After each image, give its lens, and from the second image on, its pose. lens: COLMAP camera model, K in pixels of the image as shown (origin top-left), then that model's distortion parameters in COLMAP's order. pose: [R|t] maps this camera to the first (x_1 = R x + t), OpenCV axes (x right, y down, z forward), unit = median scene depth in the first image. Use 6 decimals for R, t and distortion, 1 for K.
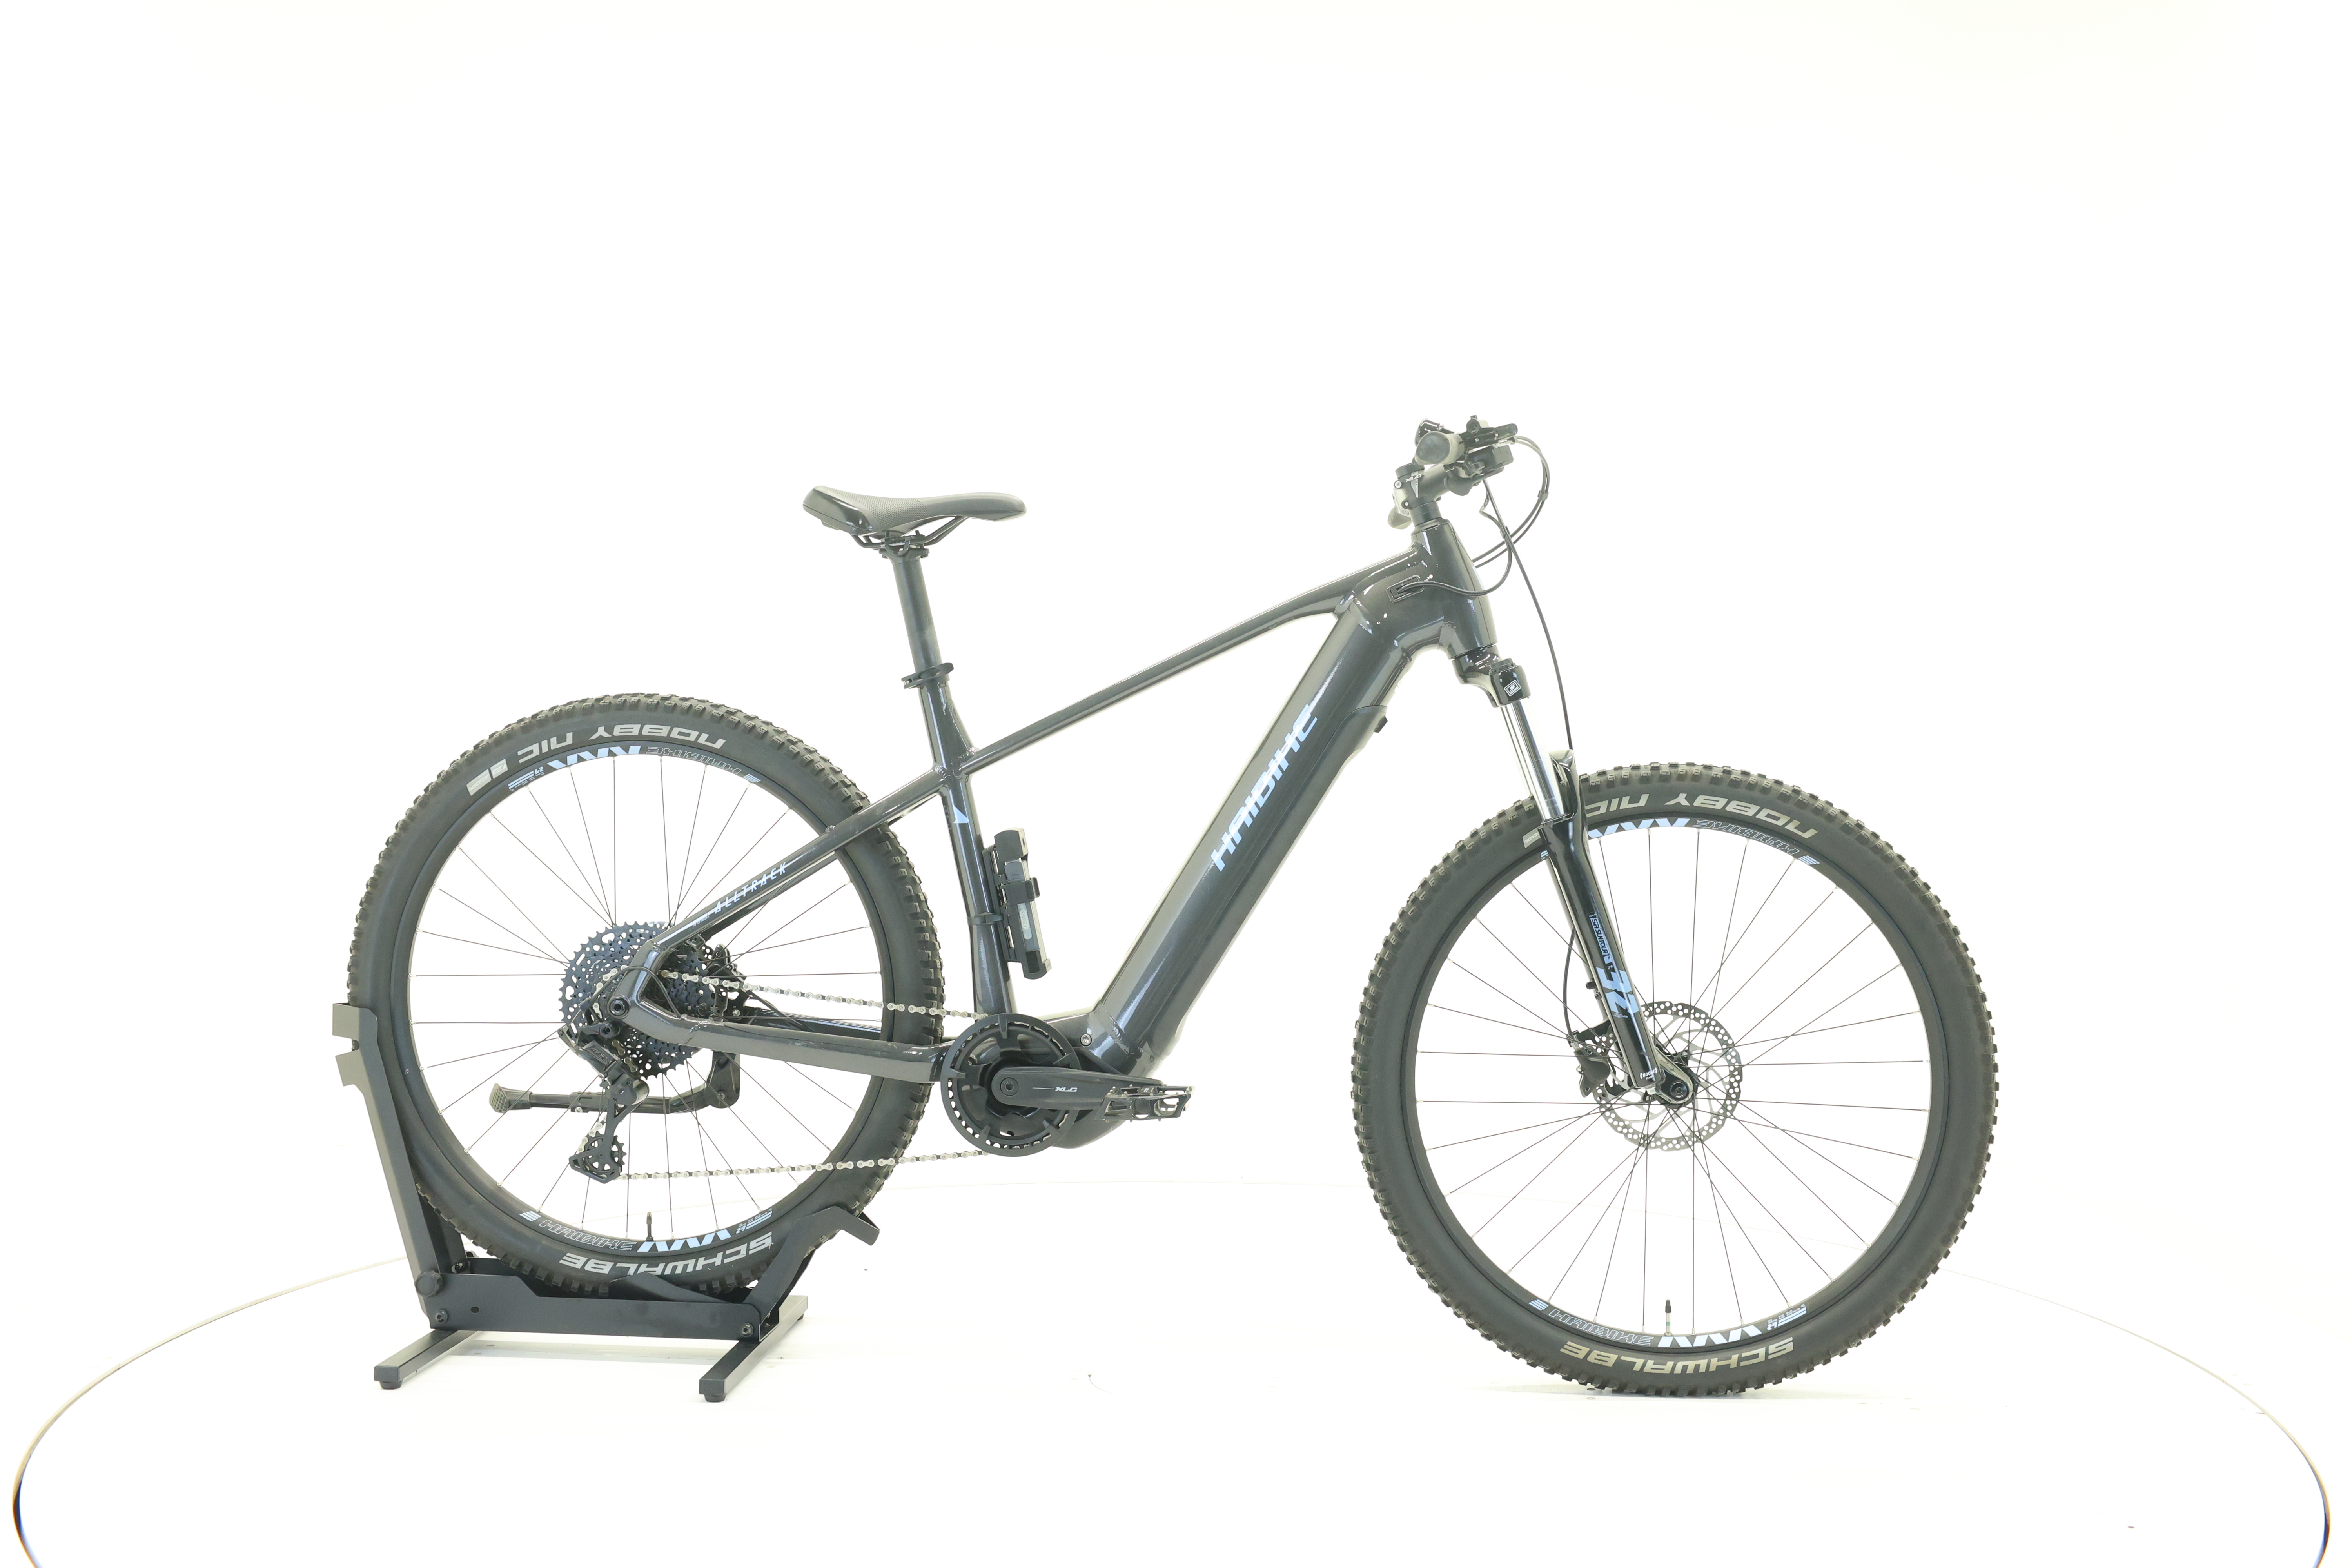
lens RADIAL K [[2497.8, 0, 1184.6], [0, 2497.8, 773.7], [0, 0, 1]] dist [-0.013745, 0.000000]
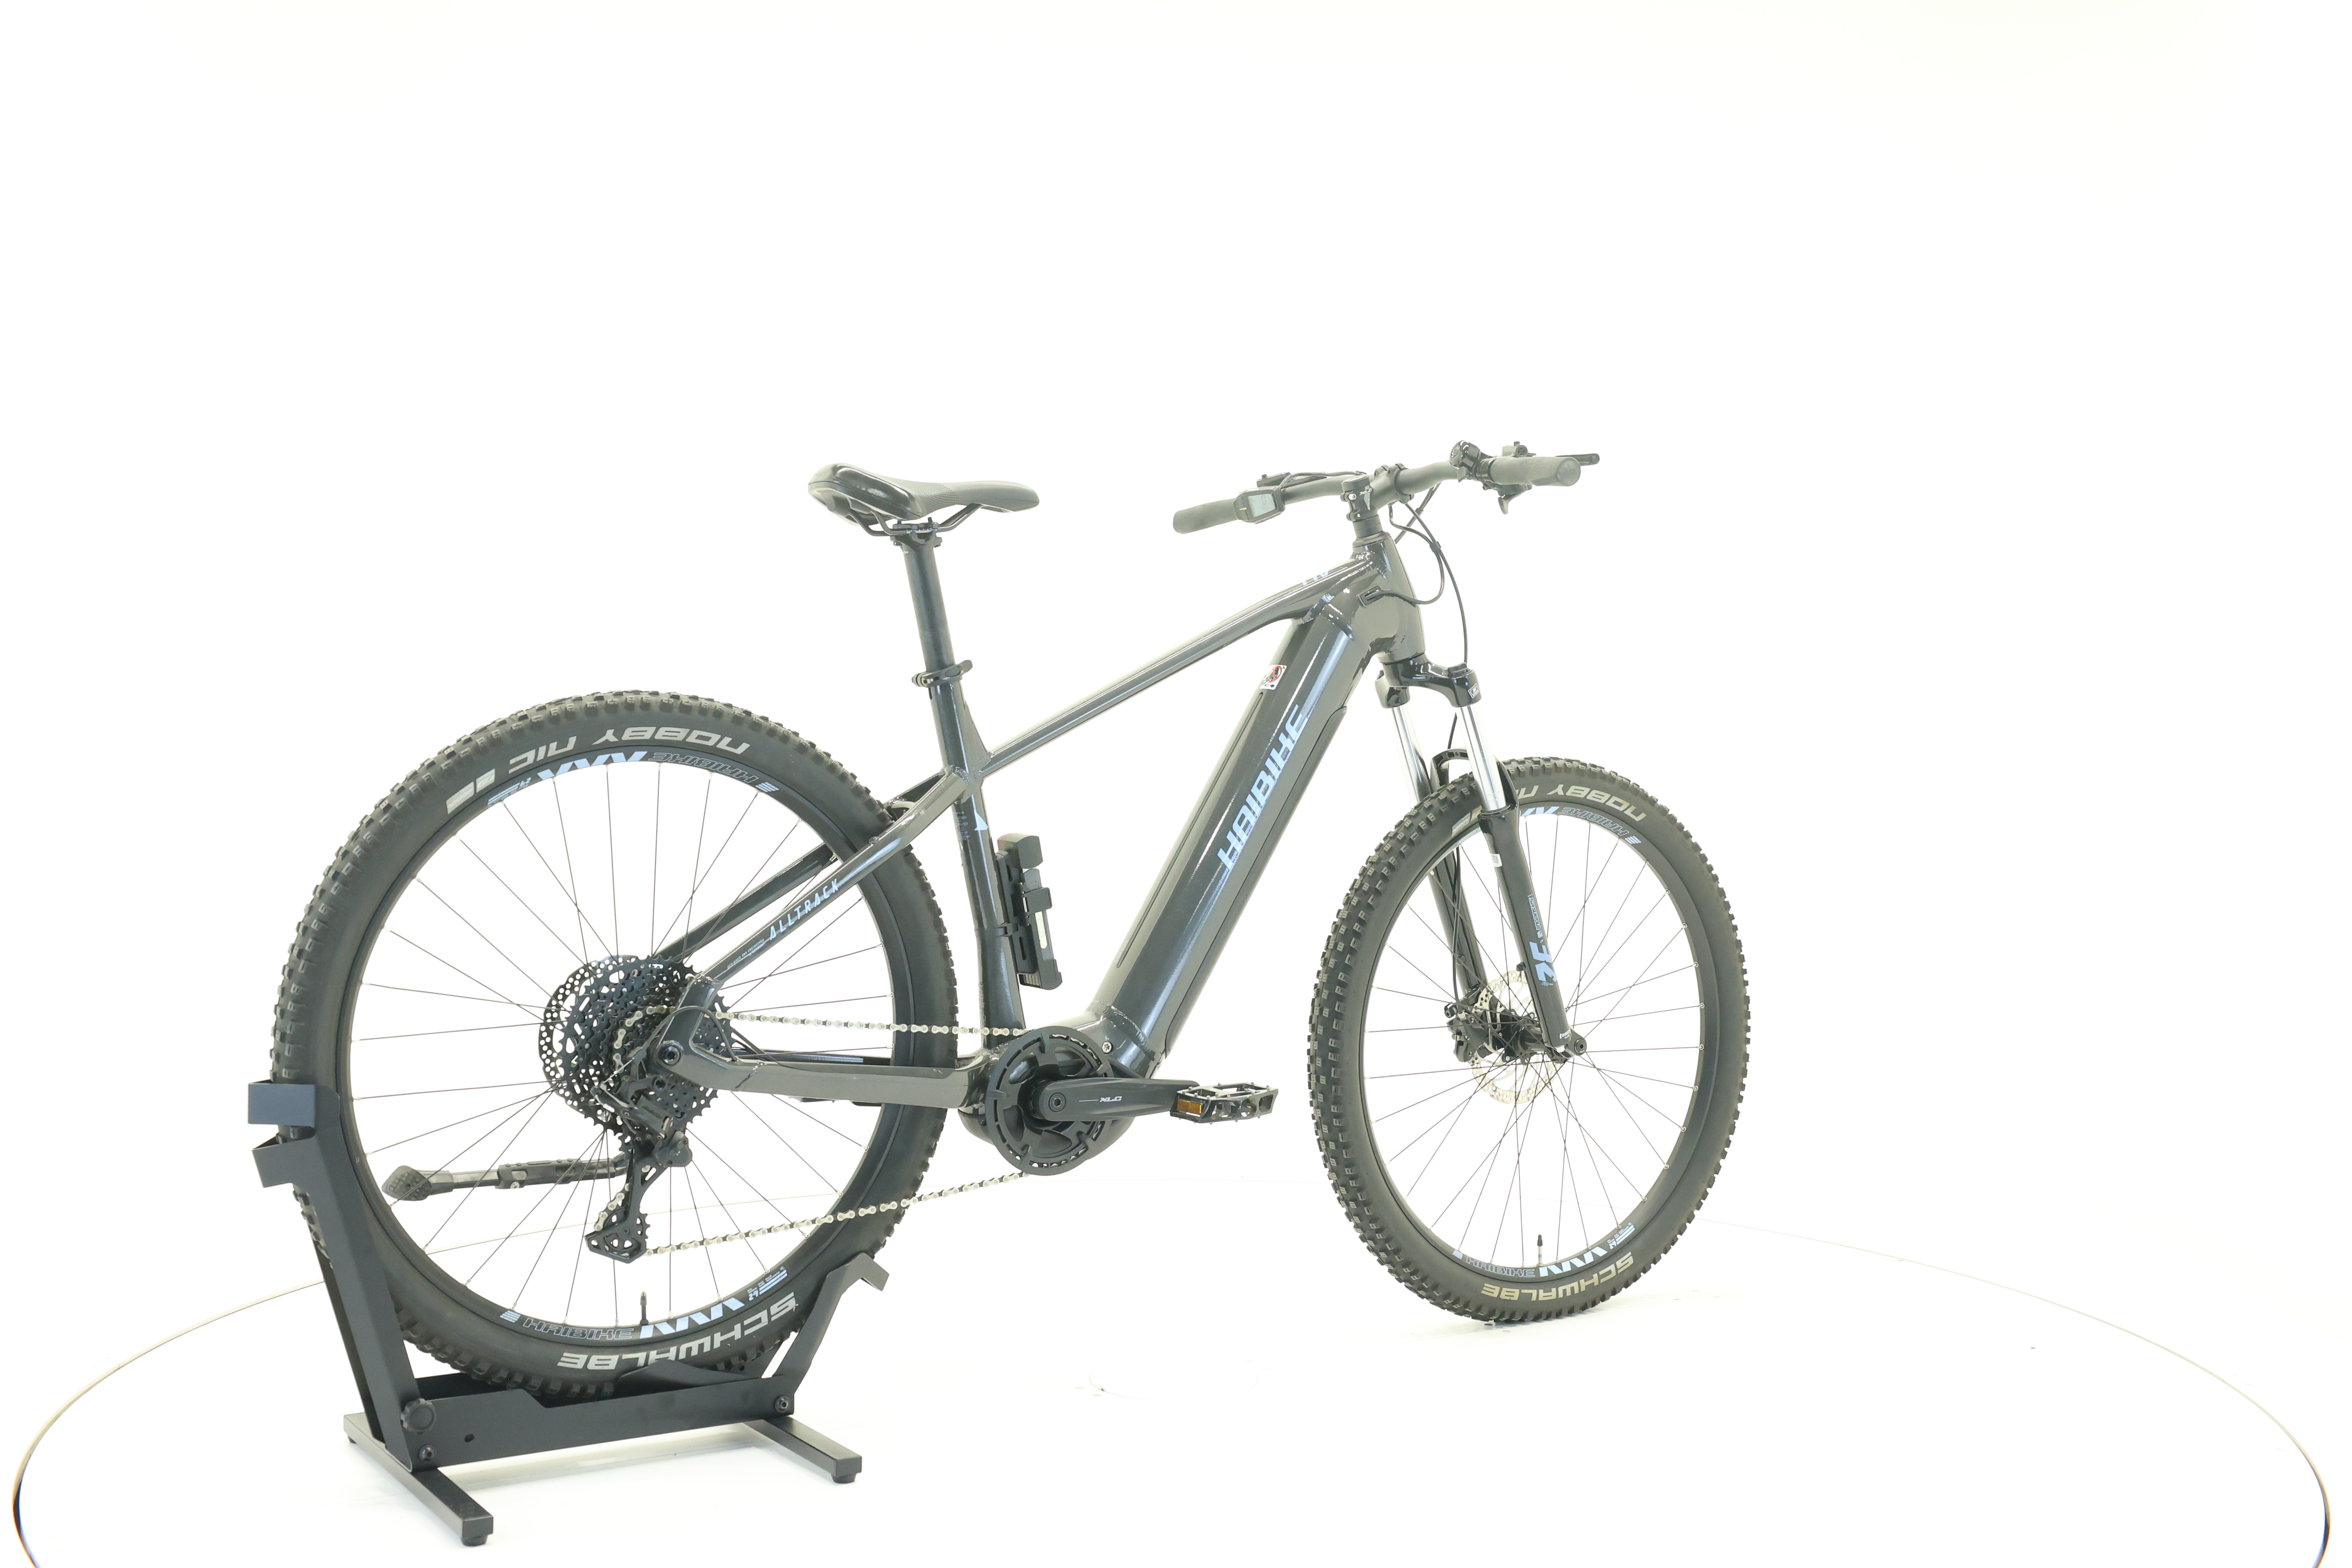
lens RADIAL K [[2497.8, 0, 1181.3], [0, 2497.8, 757.0], [0, 0, 1]] dist [-0.013745, 0.000000]
pose [[0.786272, -0.011608, 0.617771, -0.613214], [0.011454, 0.999926, 0.004211, -0.010862], [-0.617774, 0.003765, 0.786347, 0.209627]]
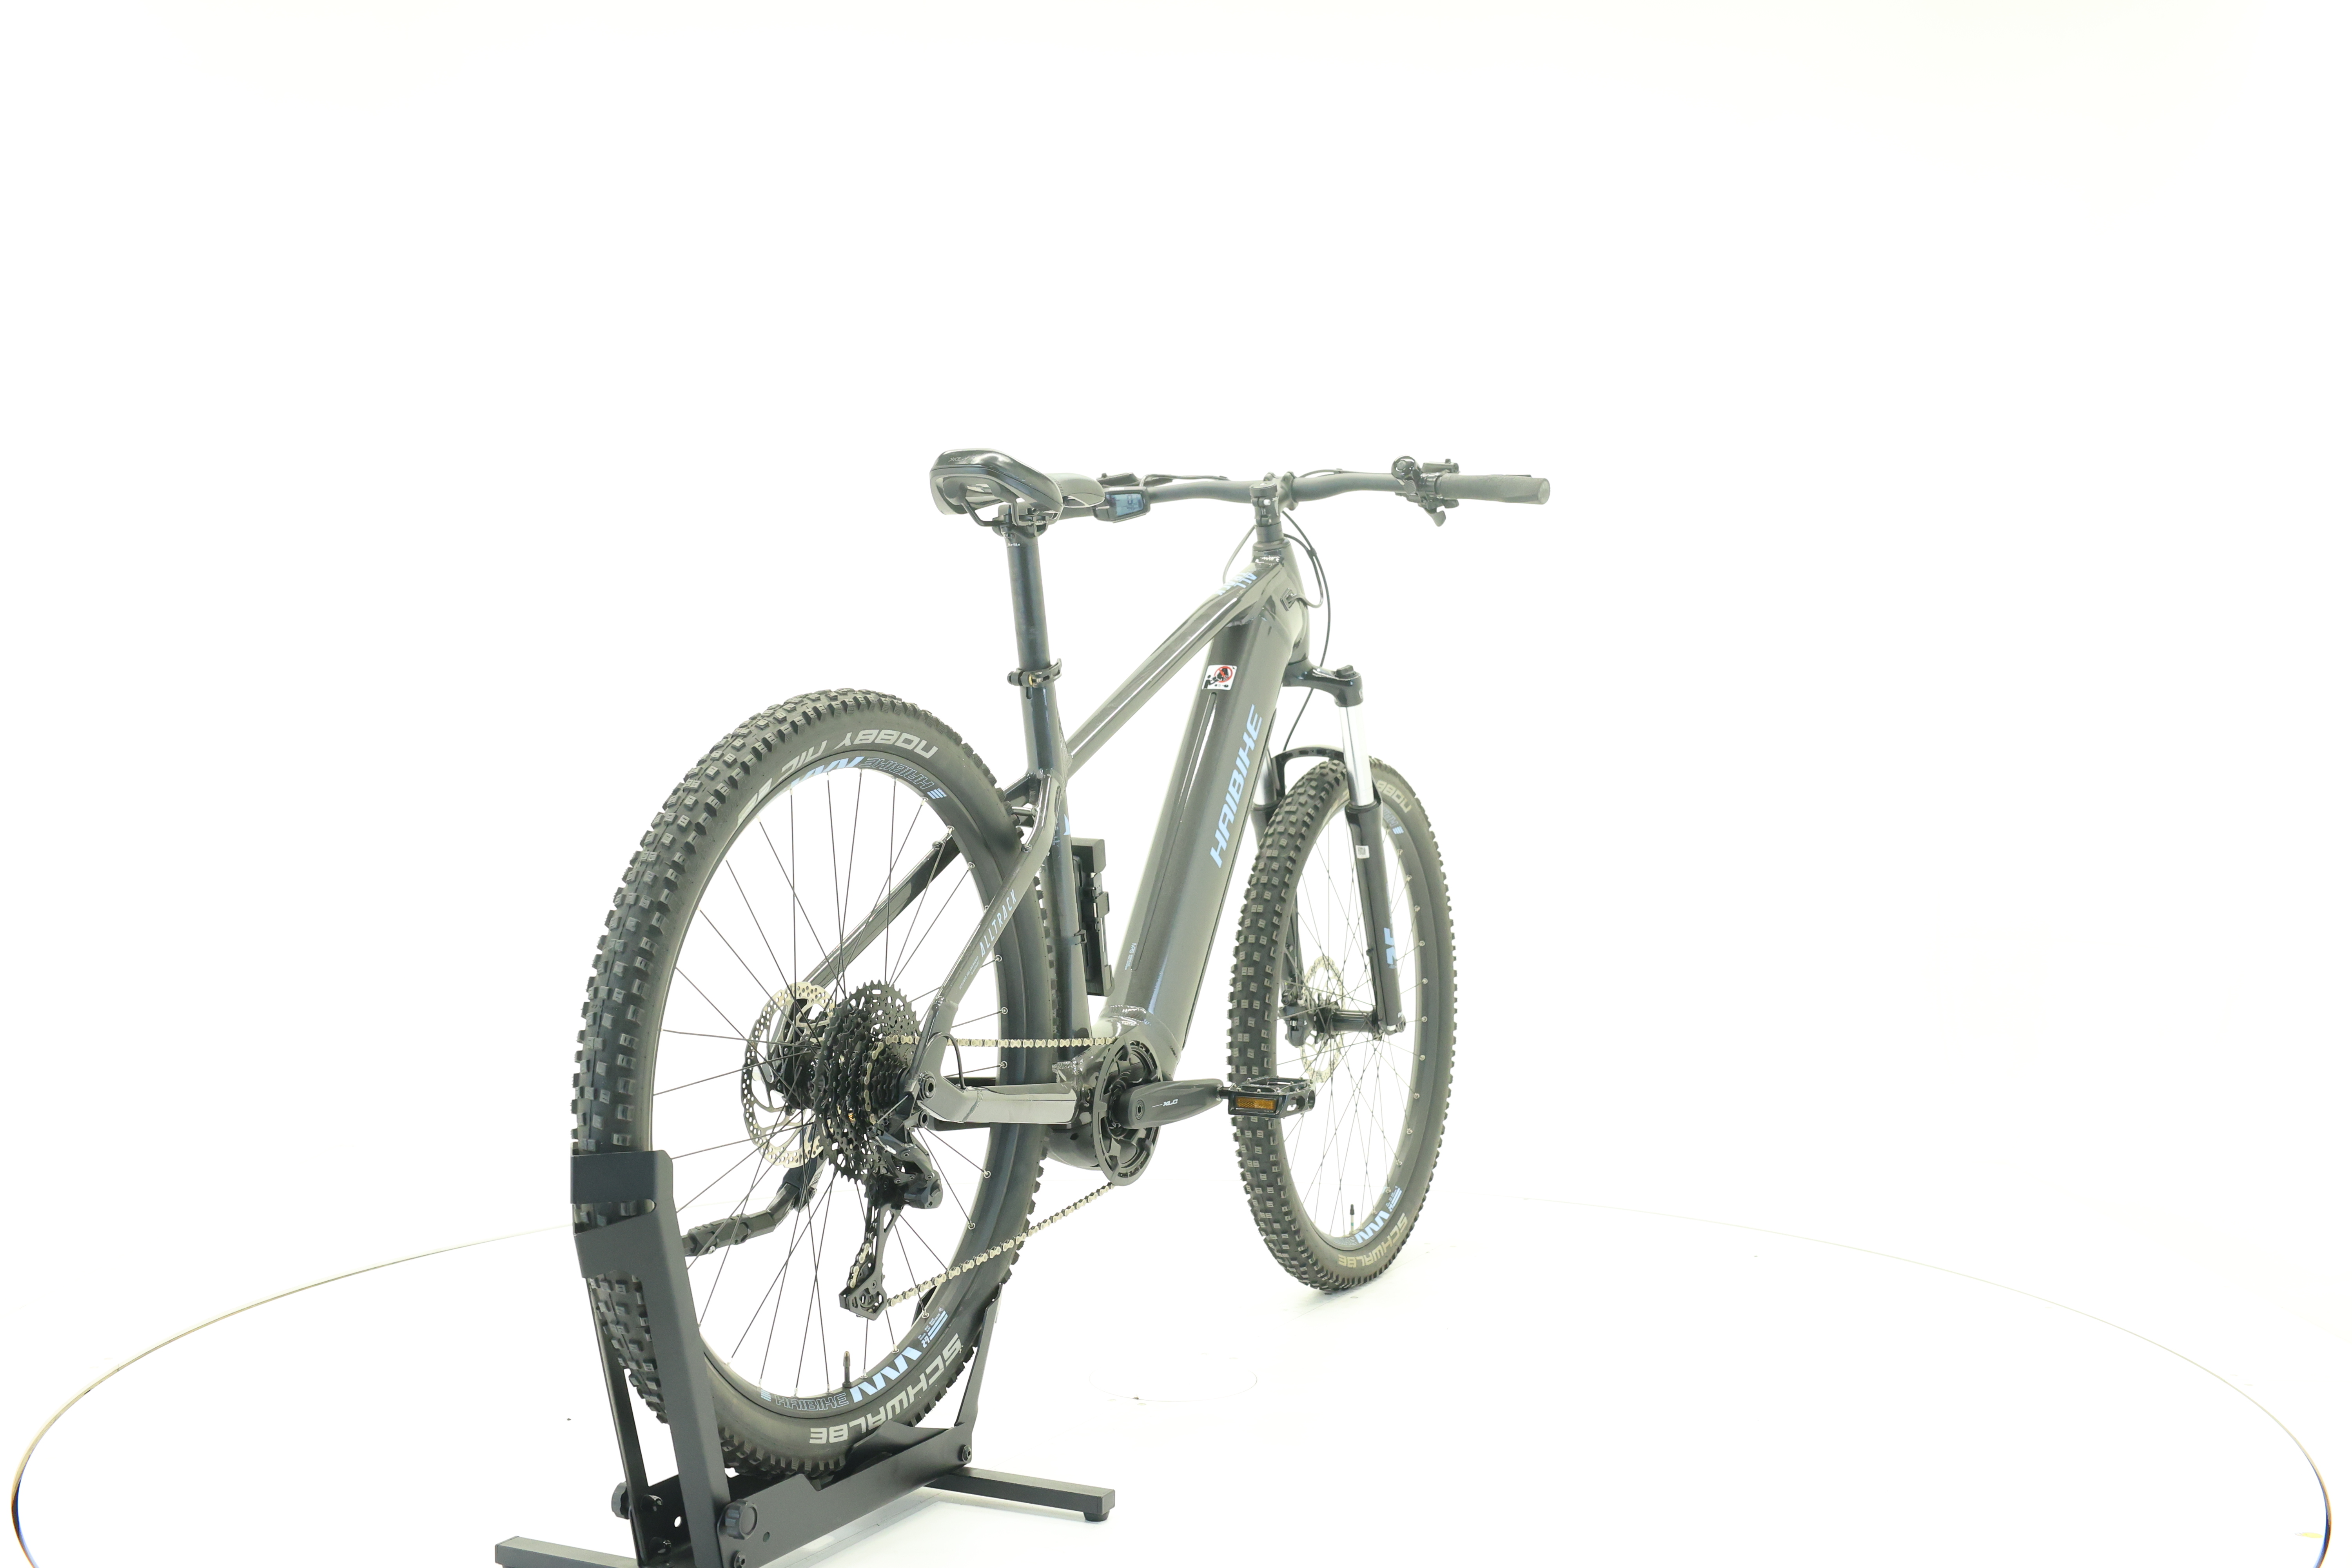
lens RADIAL K [[2497.8, 0, 1168.4], [0, 2497.8, 743.0], [0, 0, 1]] dist [-0.013745, 0.000000]
pose [[0.363665, -0.014126, 0.931423, -0.926303], [0.015698, 0.999836, 0.009035, -0.021214], [-0.931398, 0.011336, 0.363827, 0.632153]]
